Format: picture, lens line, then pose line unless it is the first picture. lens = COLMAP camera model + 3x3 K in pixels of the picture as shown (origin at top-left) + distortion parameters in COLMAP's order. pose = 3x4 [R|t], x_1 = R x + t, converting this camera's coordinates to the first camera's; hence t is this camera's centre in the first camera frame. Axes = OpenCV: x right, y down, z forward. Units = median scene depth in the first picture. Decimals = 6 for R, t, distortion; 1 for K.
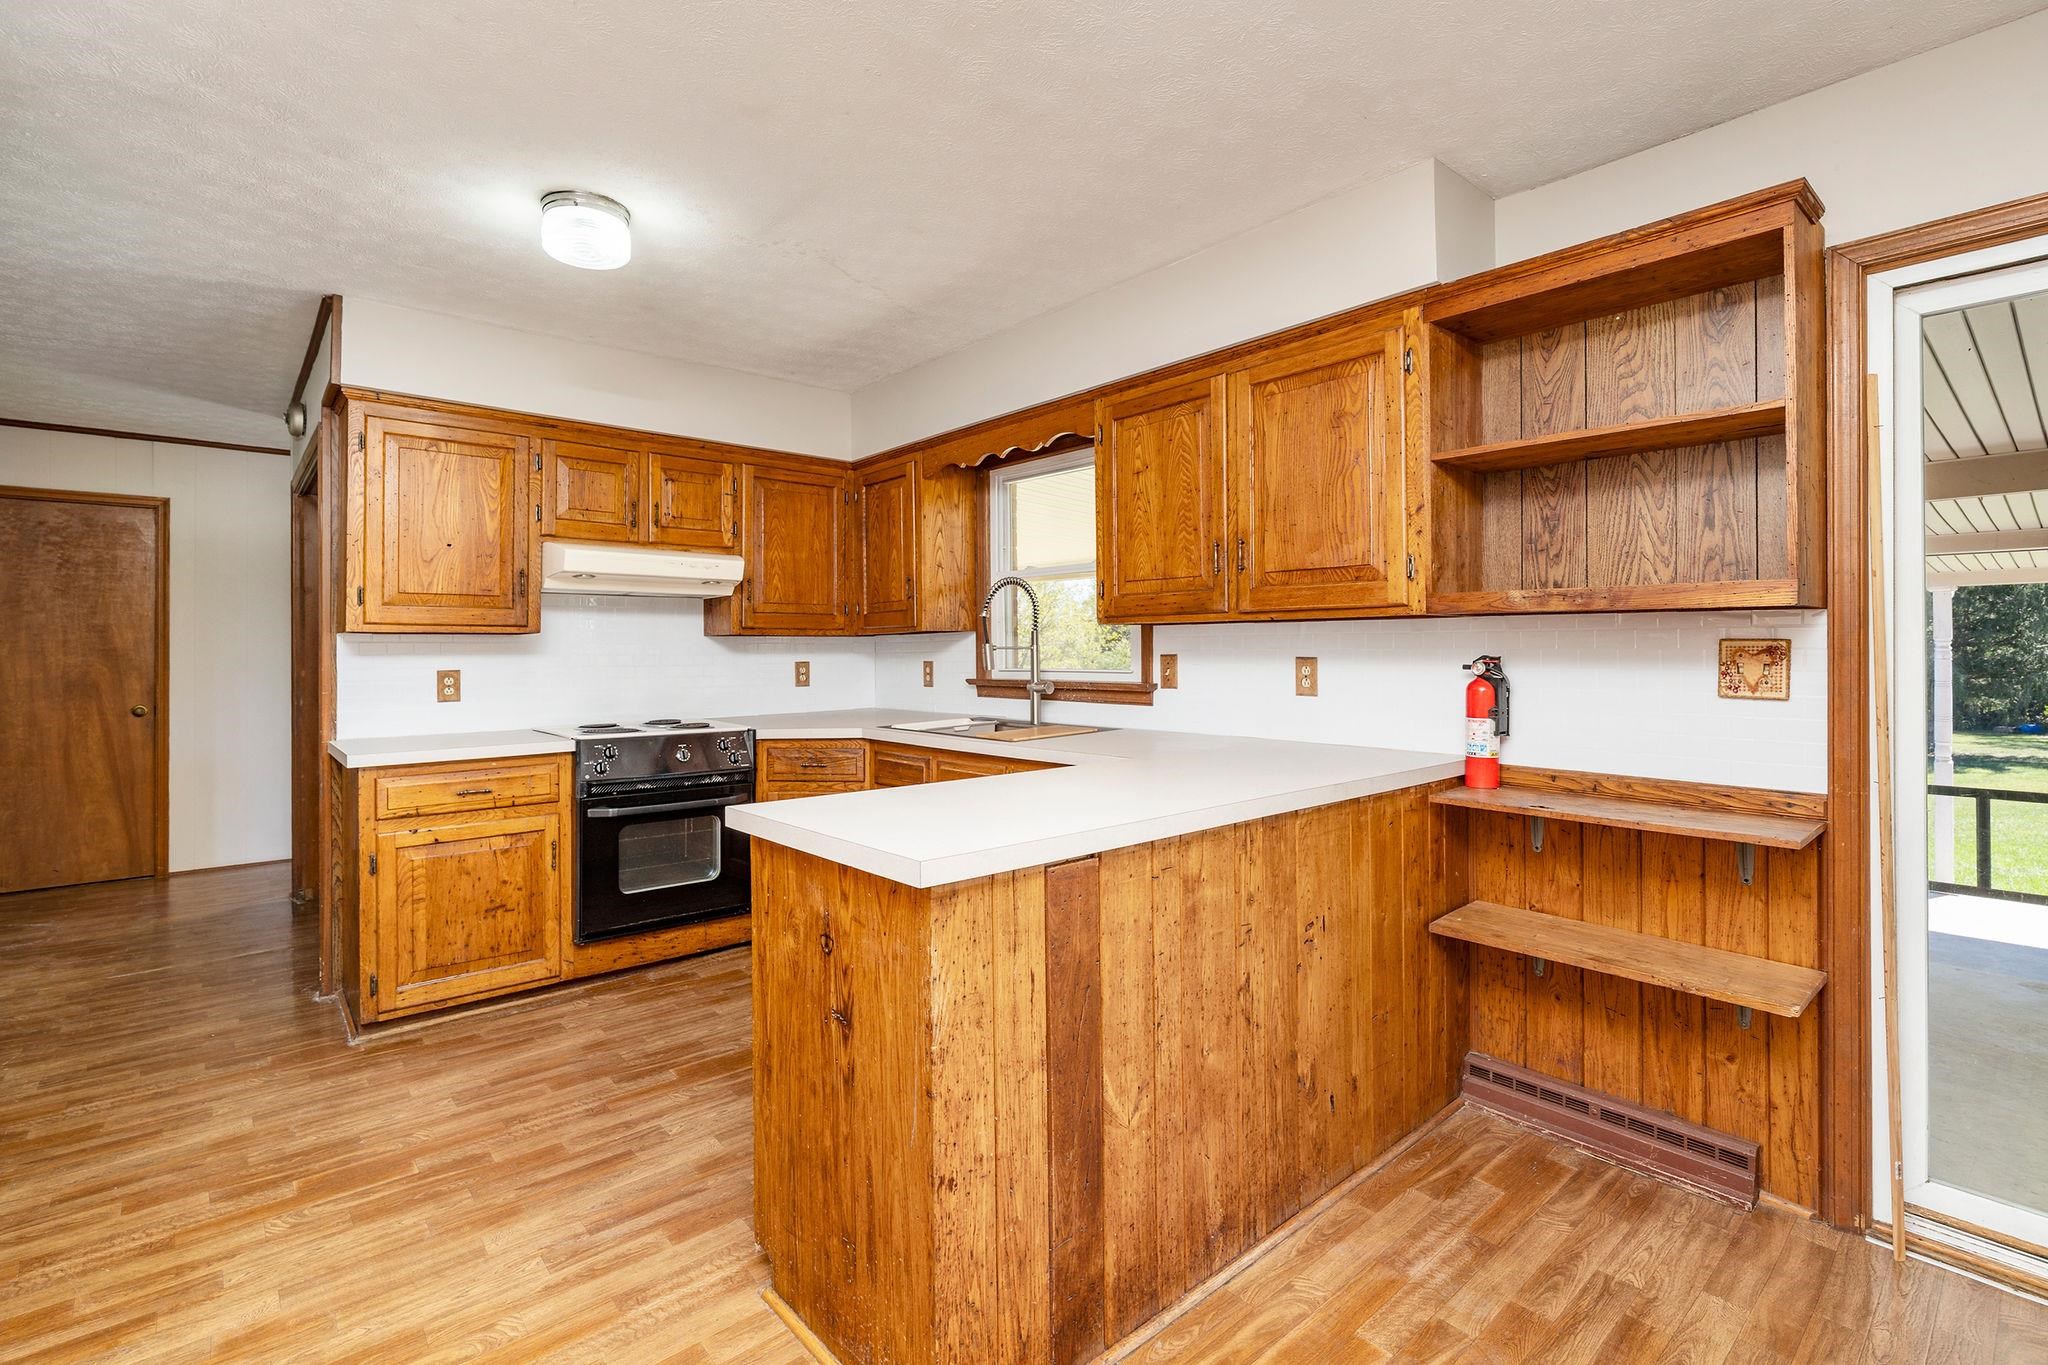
lens RADIAL K [[932.4, 0, 990.5], [0, 932.4, 648.2], [0, 0, 1]] dist [-0.002927, 0.000943]
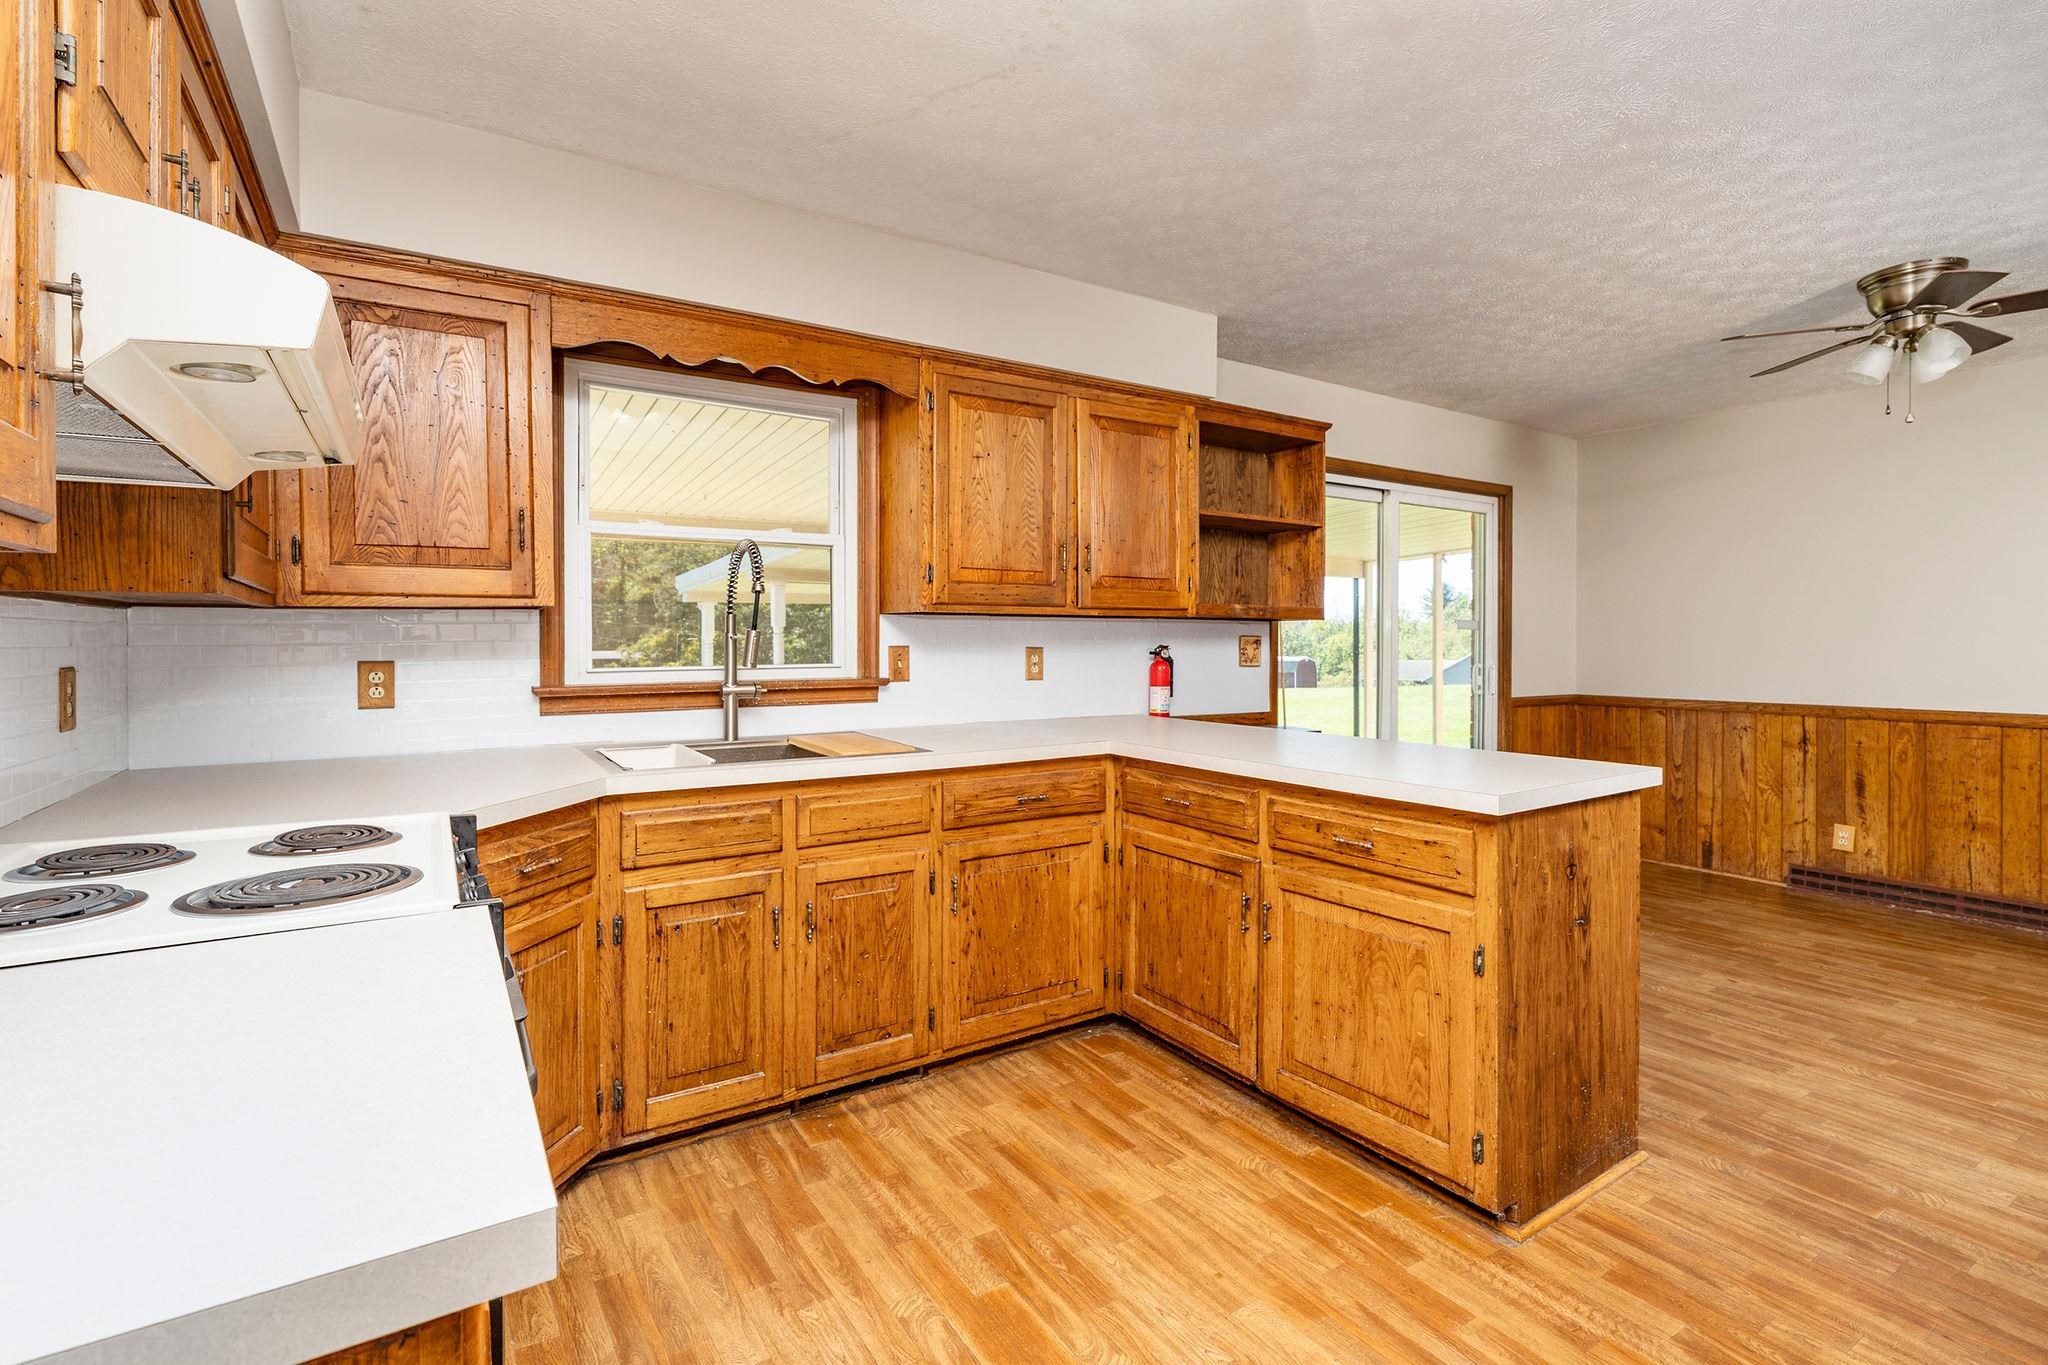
lens RADIAL K [[922.5, 0, 1015.2], [0, 922.5, 635.4], [0, 0, 1]] dist [-0.020693, 0.000093]
pose [[0.132425, 0.006039, 0.991175, -0.803426], [-0.001764, 0.999981, -0.005857, 0.001444], [-0.991191, -0.000972, 0.132433, 0.863353]]
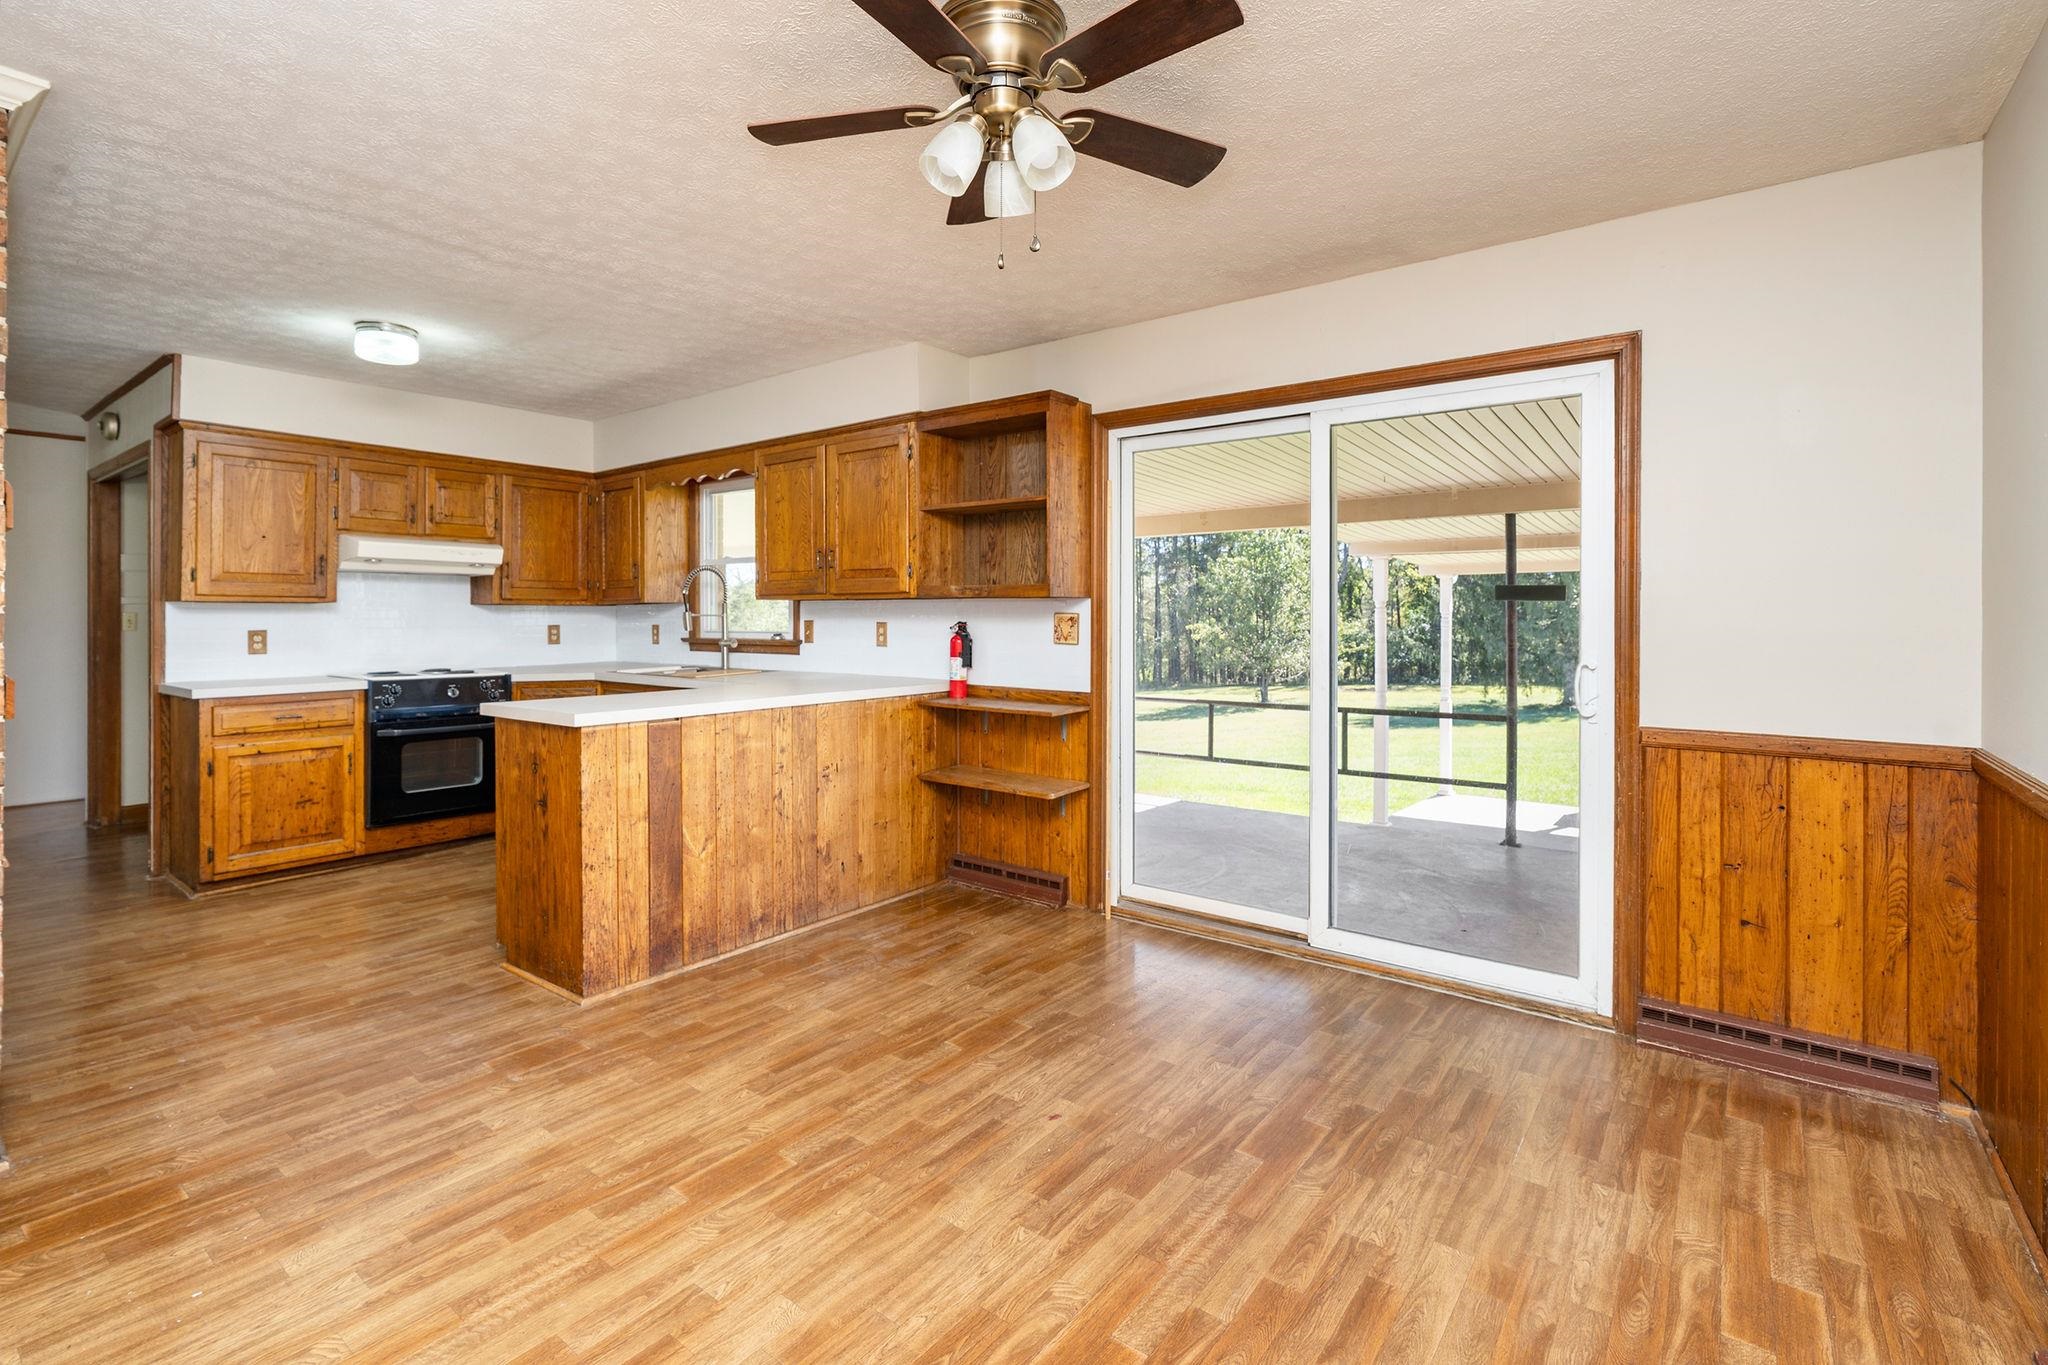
lens RADIAL K [[945.4, 0, 993.6], [0, 945.4, 616.0], [0, 0, 1]] dist [-0.004615, 0.000844]
pose [[0.979248, 0.005031, 0.202602, 0.196747], [-0.005288, 0.999986, 0.000725, -0.003361], [-0.202595, -0.001781, 0.979261, -0.613764]]
